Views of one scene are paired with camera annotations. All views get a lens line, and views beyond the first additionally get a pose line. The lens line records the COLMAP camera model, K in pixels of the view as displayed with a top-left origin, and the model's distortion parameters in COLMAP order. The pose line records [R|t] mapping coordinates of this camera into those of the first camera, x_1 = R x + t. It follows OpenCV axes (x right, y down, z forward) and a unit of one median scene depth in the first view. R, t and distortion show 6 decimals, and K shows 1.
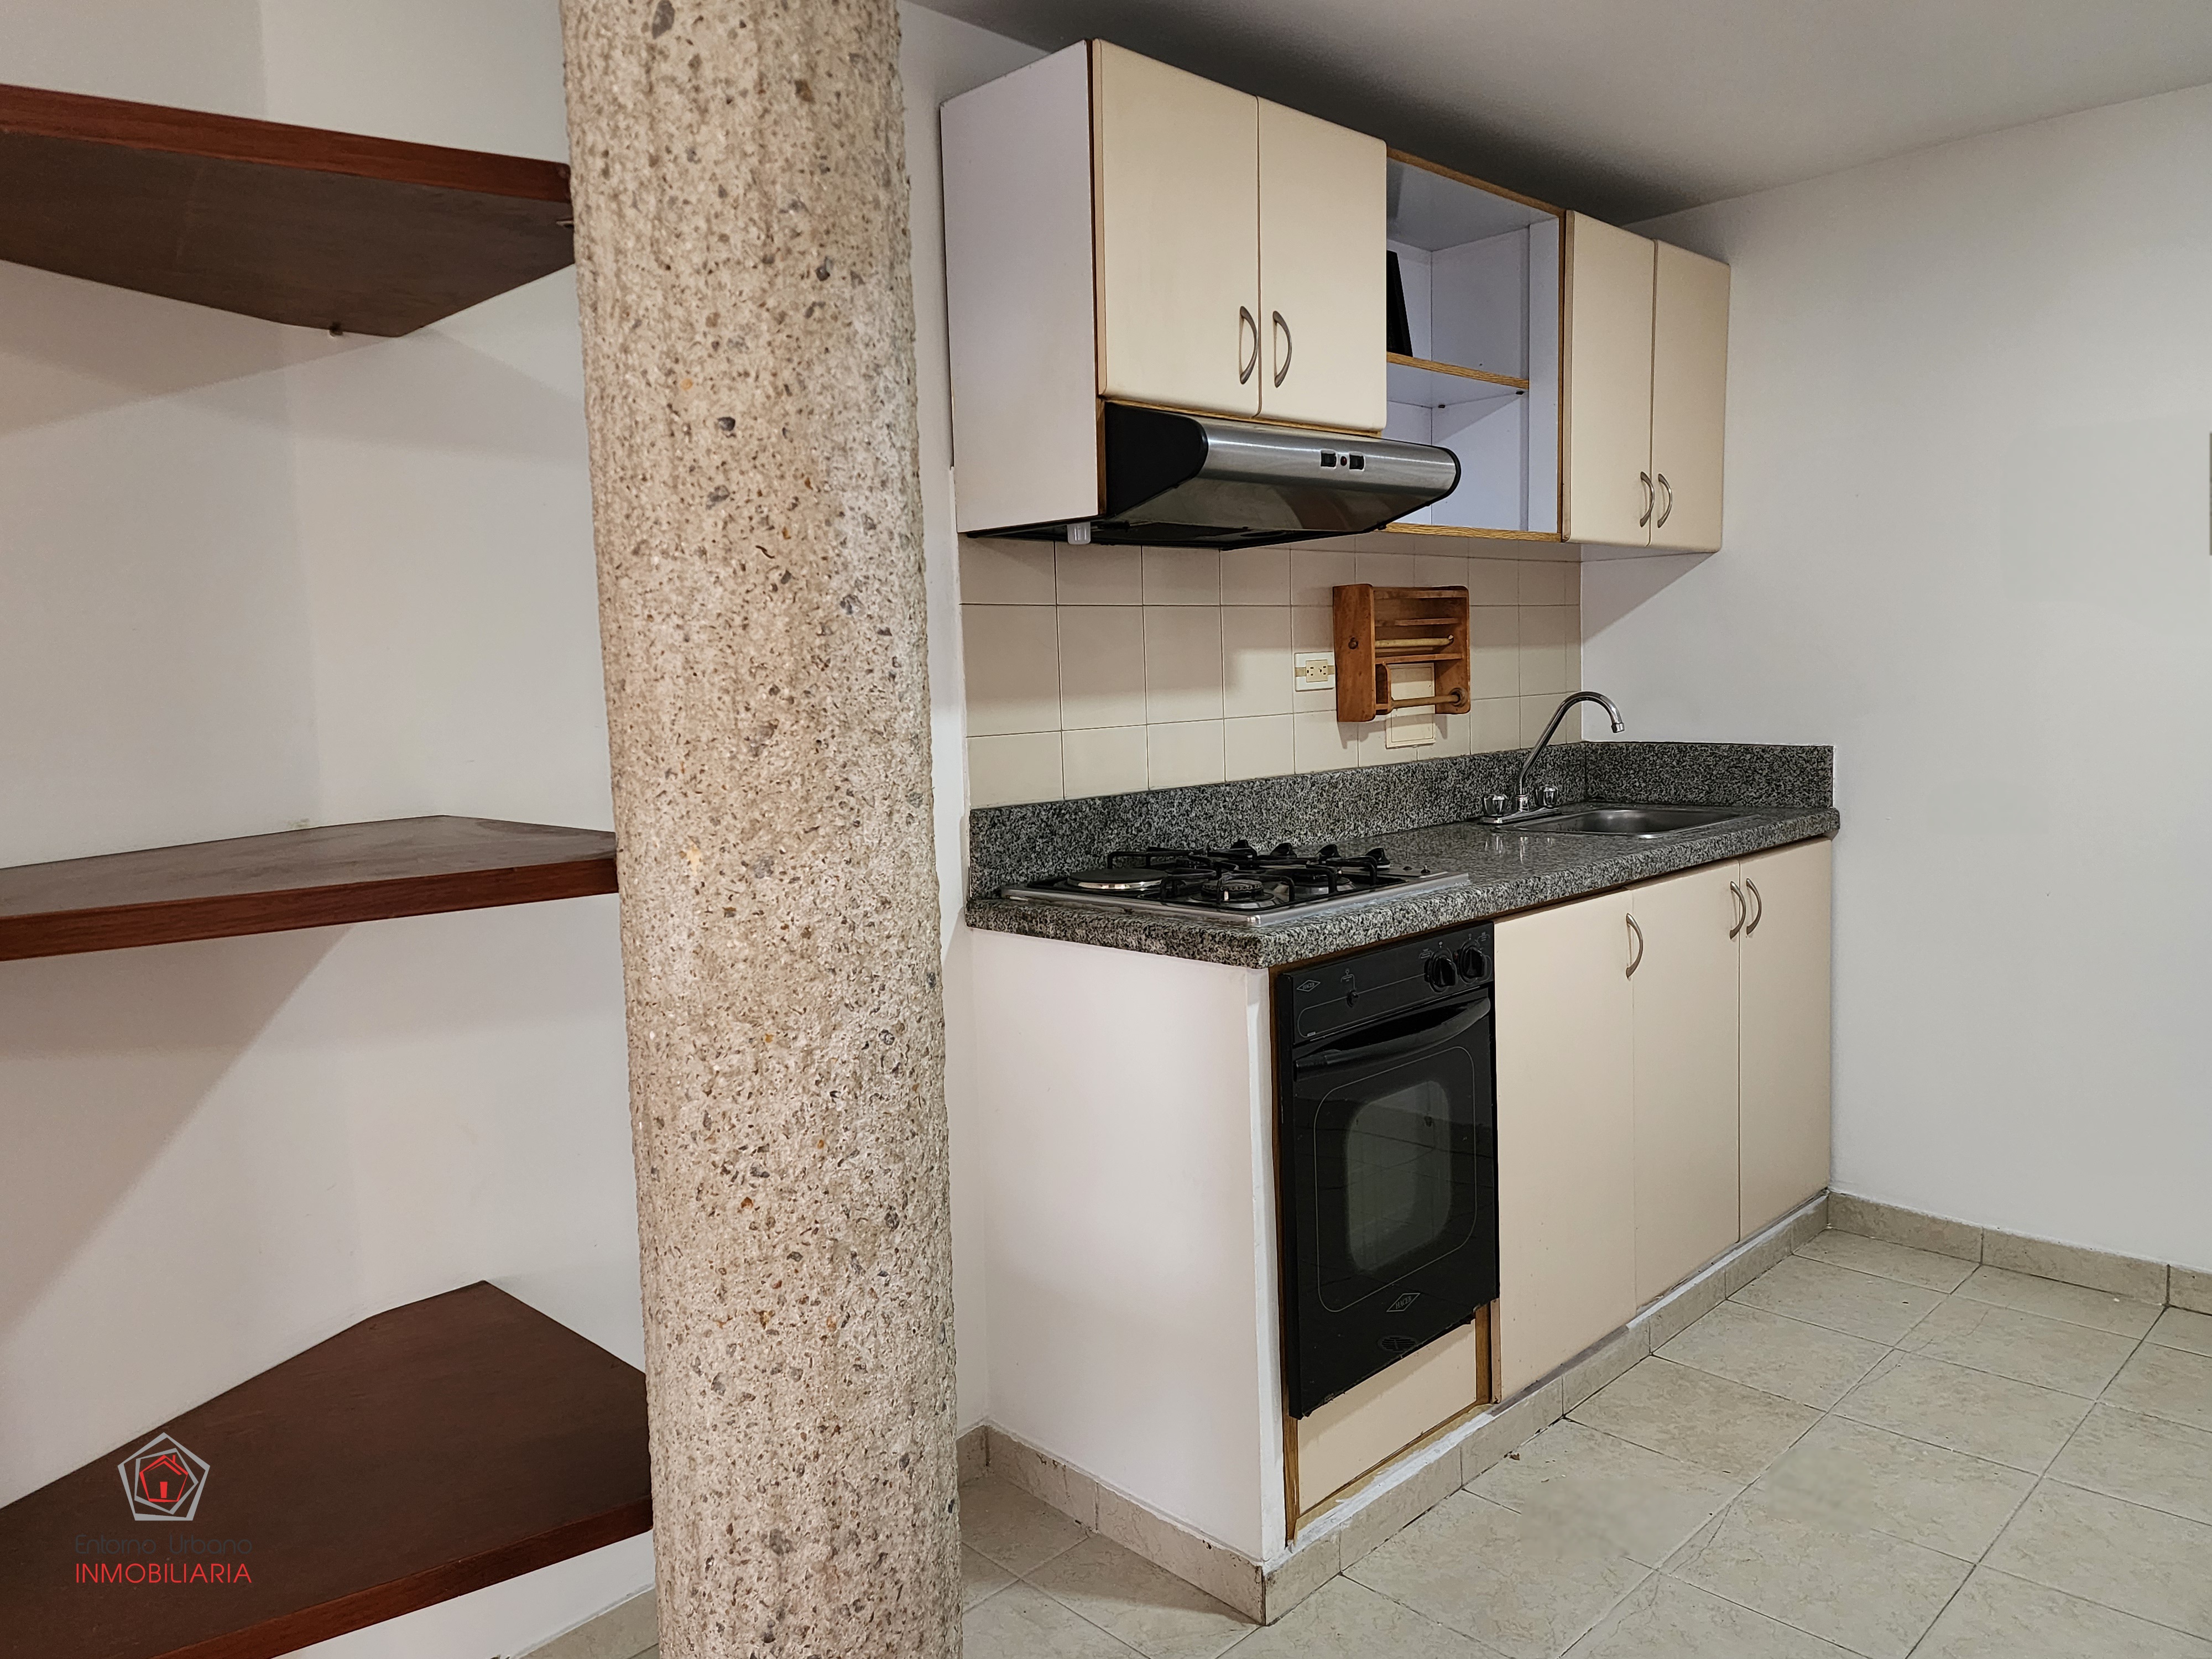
lens RADIAL K [[1526.8, 0, 1101.5], [0, 1526.8, 804.9], [0, 0, 1]] dist [0.080005, -0.088530]
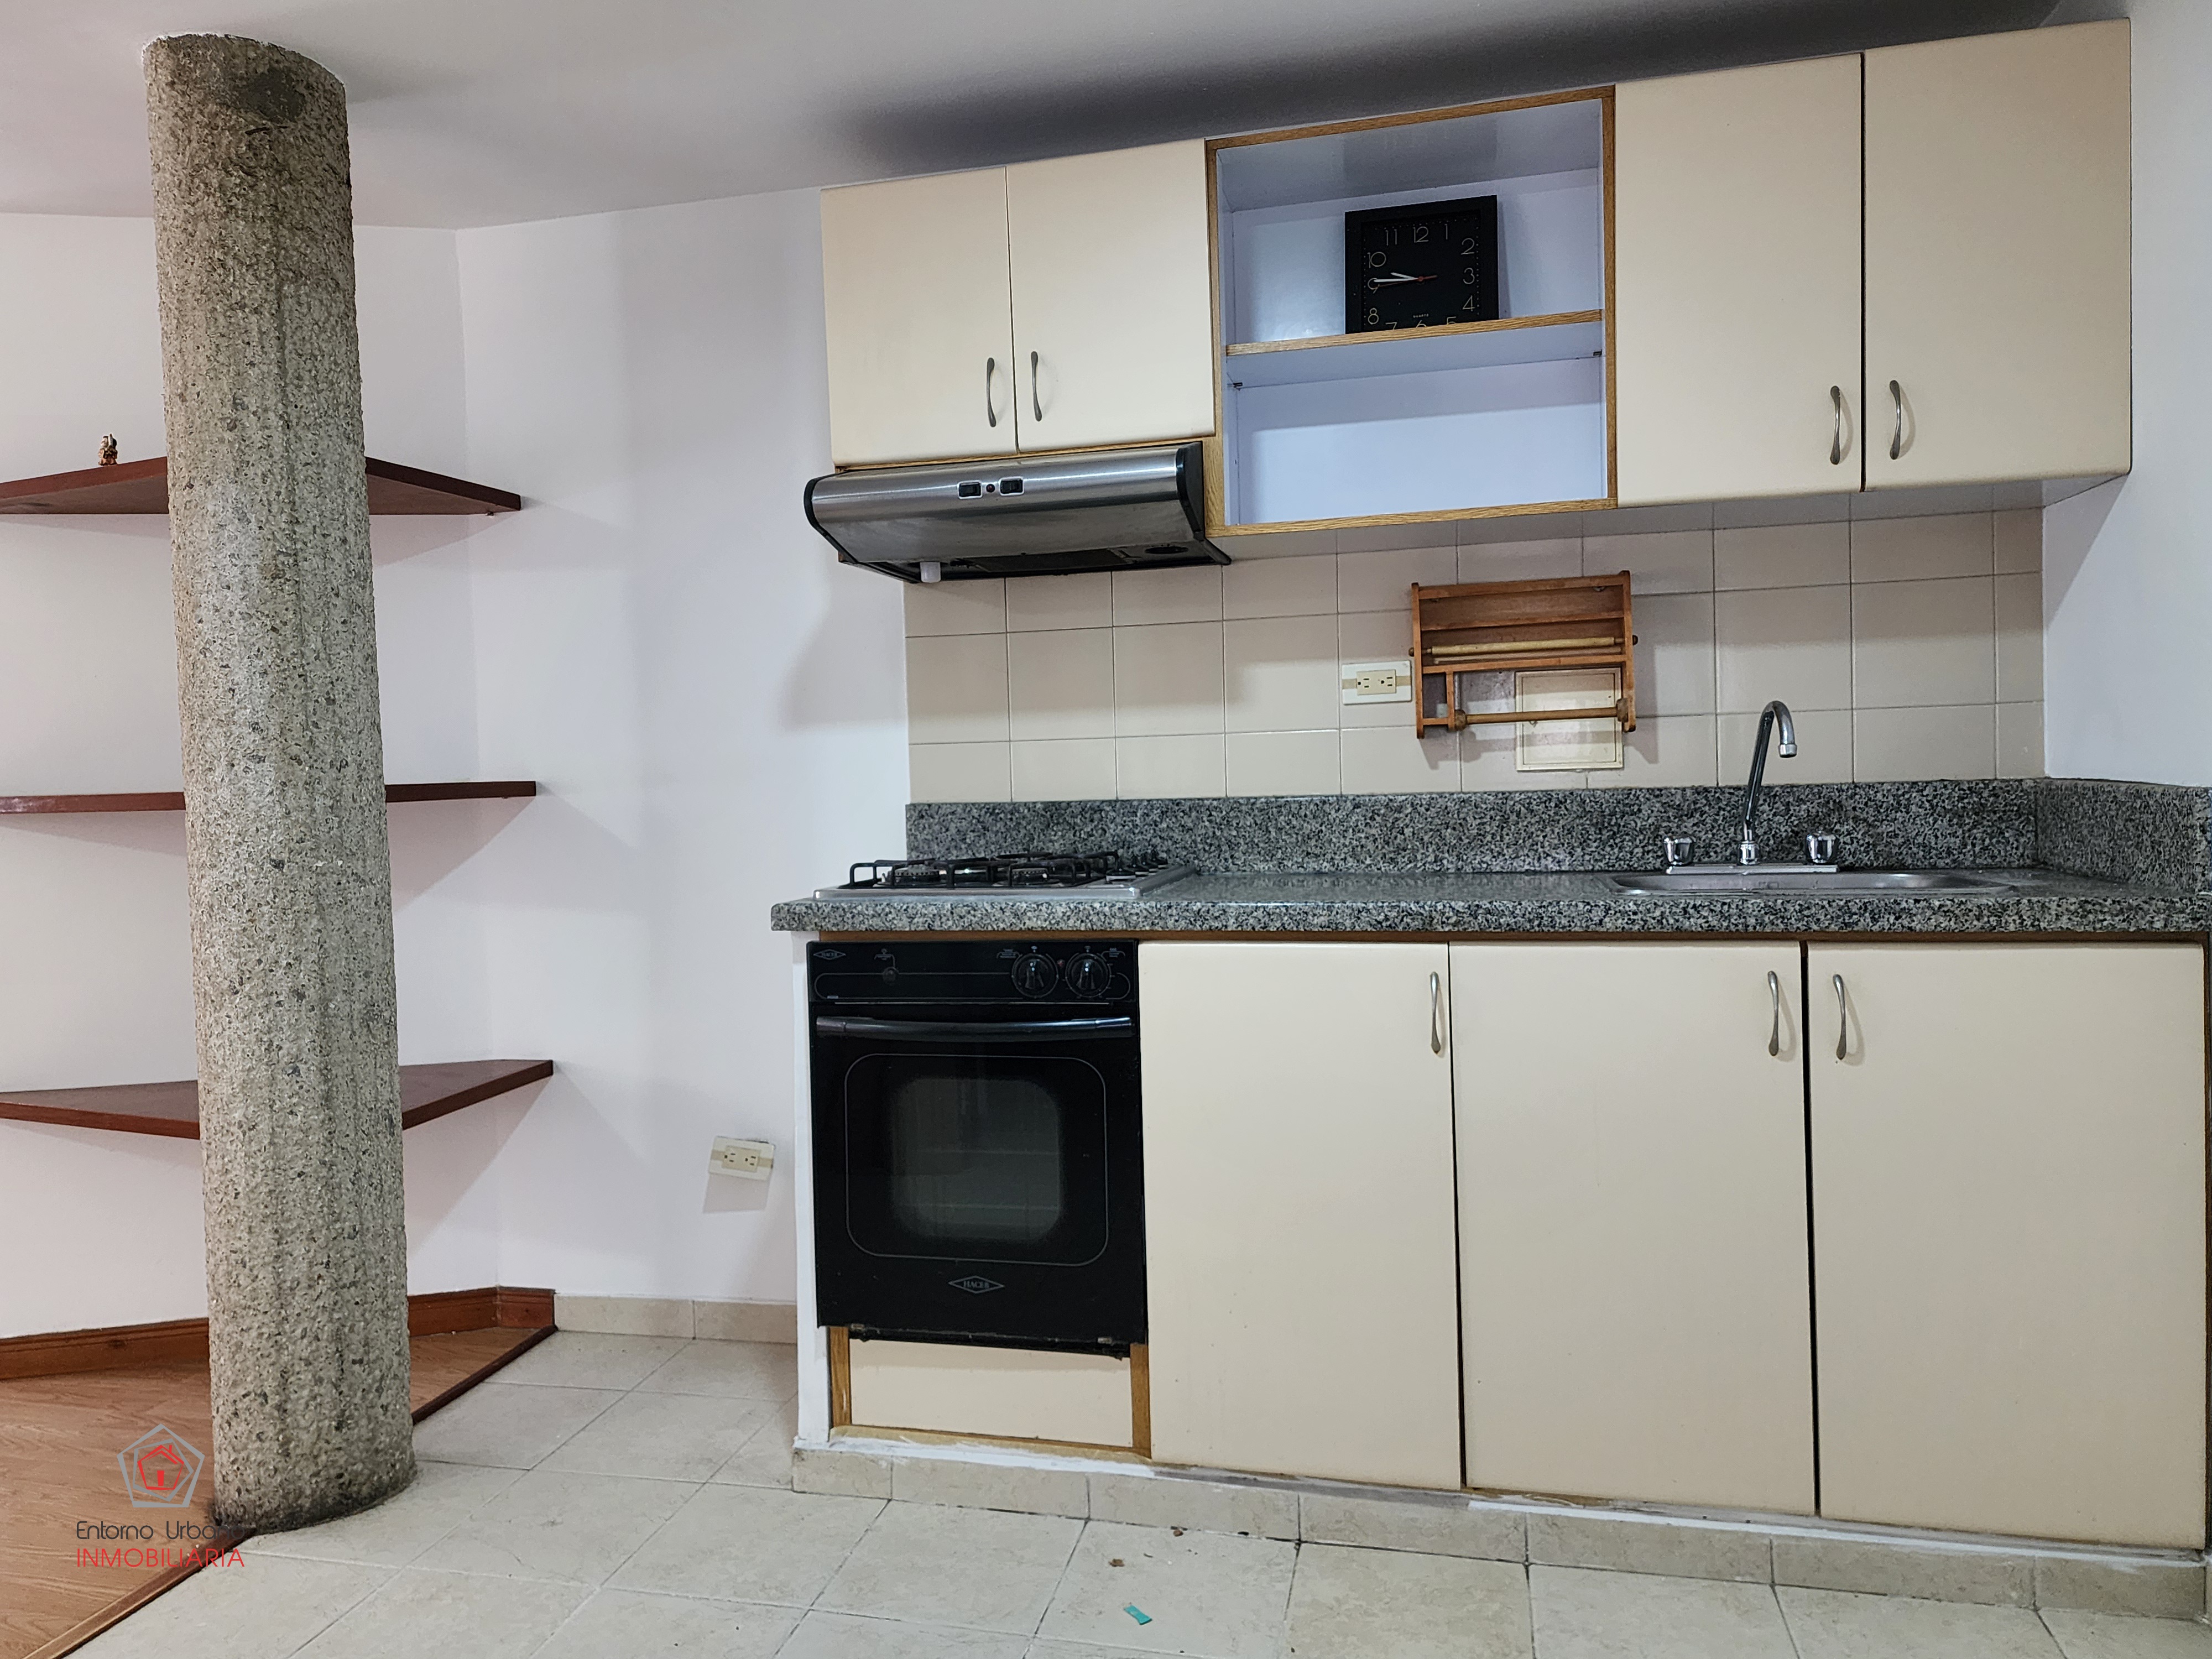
lens RADIAL K [[1568.1, 0, 1067.9], [0, 1568.1, 809.1], [0, 0, 1]] dist [0.126149, -0.181487]
pose [[0.526169, 0.040583, -0.849411, 1.041208], [-0.062854, 0.997984, 0.008747, -0.011326], [0.848054, 0.048787, 0.527659, 0.433332]]
